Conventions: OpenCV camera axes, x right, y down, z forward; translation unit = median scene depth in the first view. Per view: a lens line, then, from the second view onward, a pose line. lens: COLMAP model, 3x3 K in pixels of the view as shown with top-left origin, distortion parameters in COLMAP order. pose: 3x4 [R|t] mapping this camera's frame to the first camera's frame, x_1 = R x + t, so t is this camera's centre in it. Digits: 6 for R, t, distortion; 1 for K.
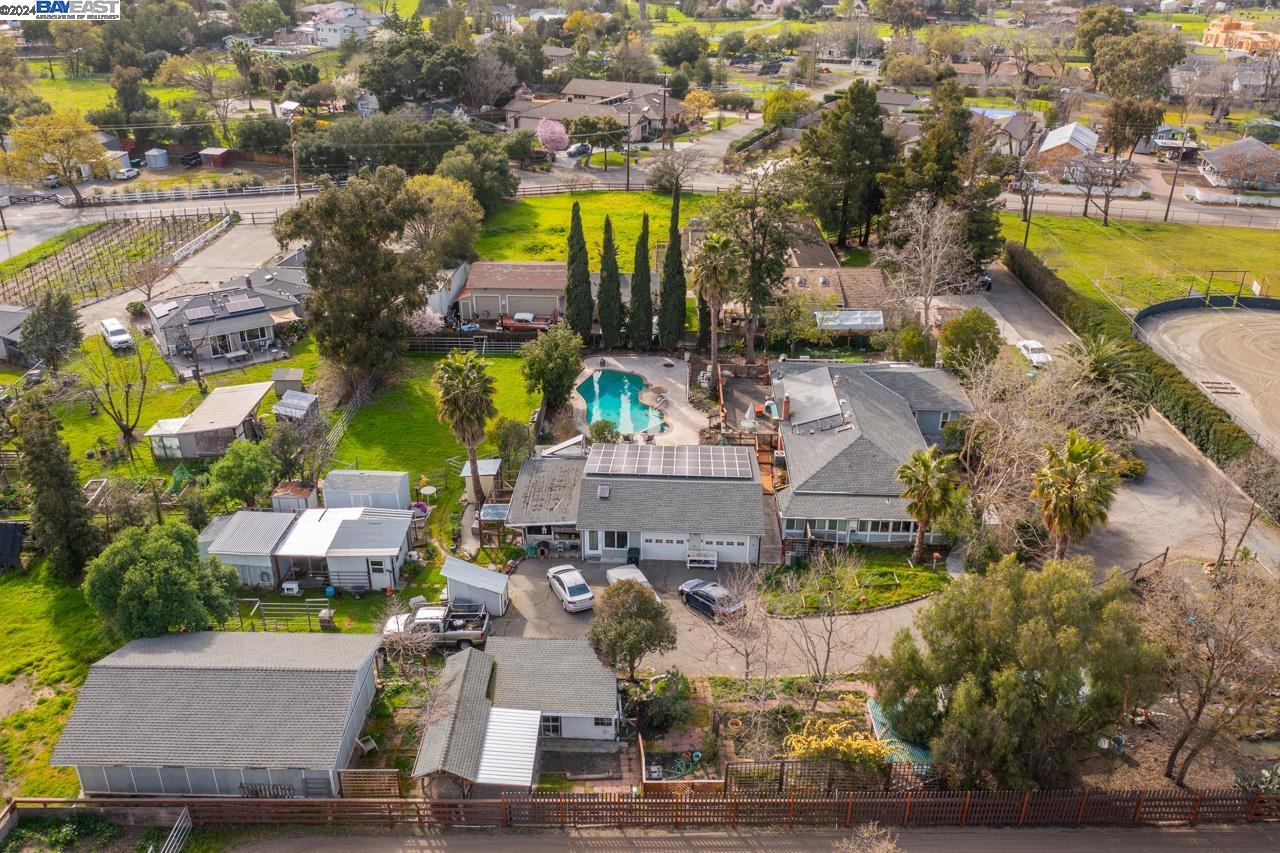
lens RADIAL K [[1027.2, 0, 642.2], [0, 1027.2, 427.4], [0, 0, 1]] dist [-0.002657, -0.000559]
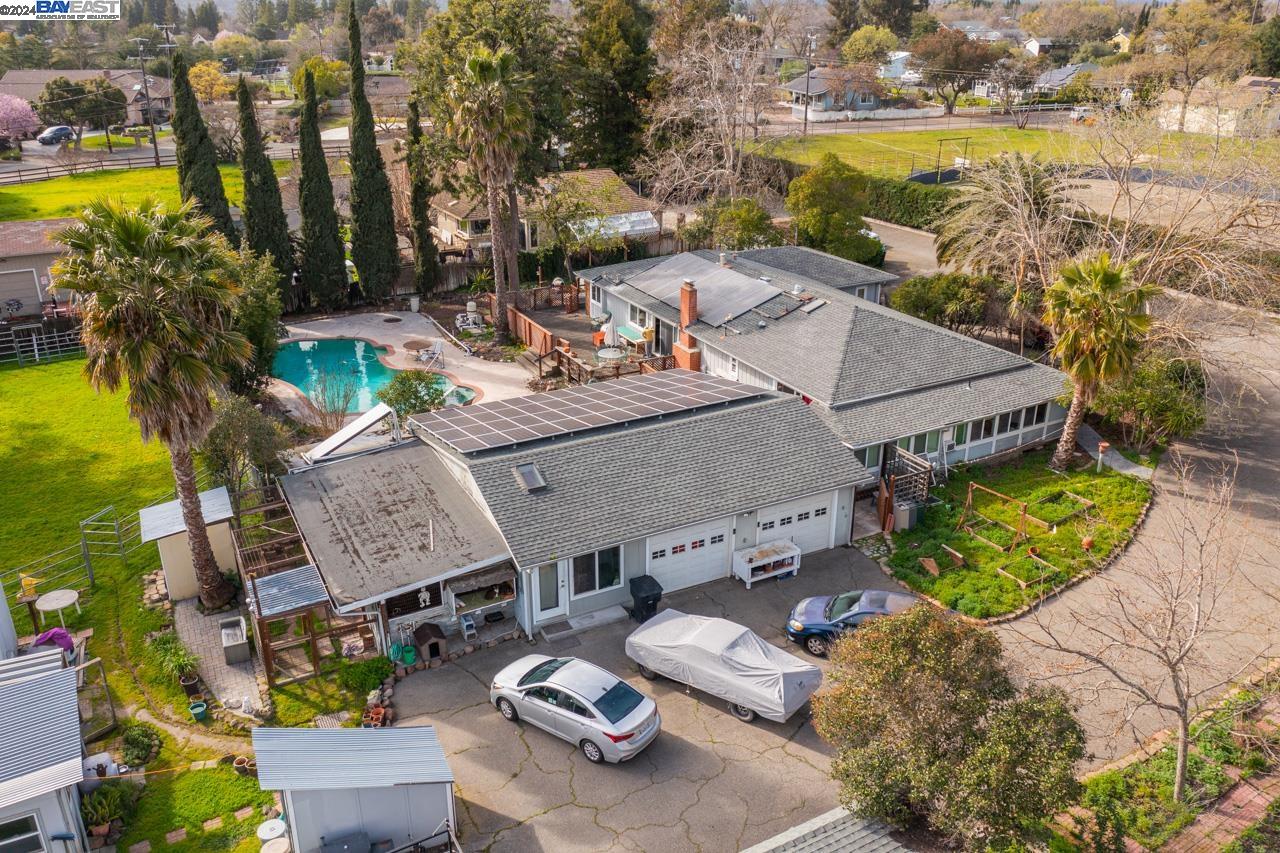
lens RADIAL K [[1006.0, 0, 640.0], [0, 1006.0, 426.5], [0, 0, 1]] dist [-0.016334, 0.002020]
pose [[0.861039, -0.199852, 0.467622, -0.198041], [0.228797, 0.973460, -0.005251, 0.053858], [-0.454162, 0.111512, 0.883913, 0.587391]]
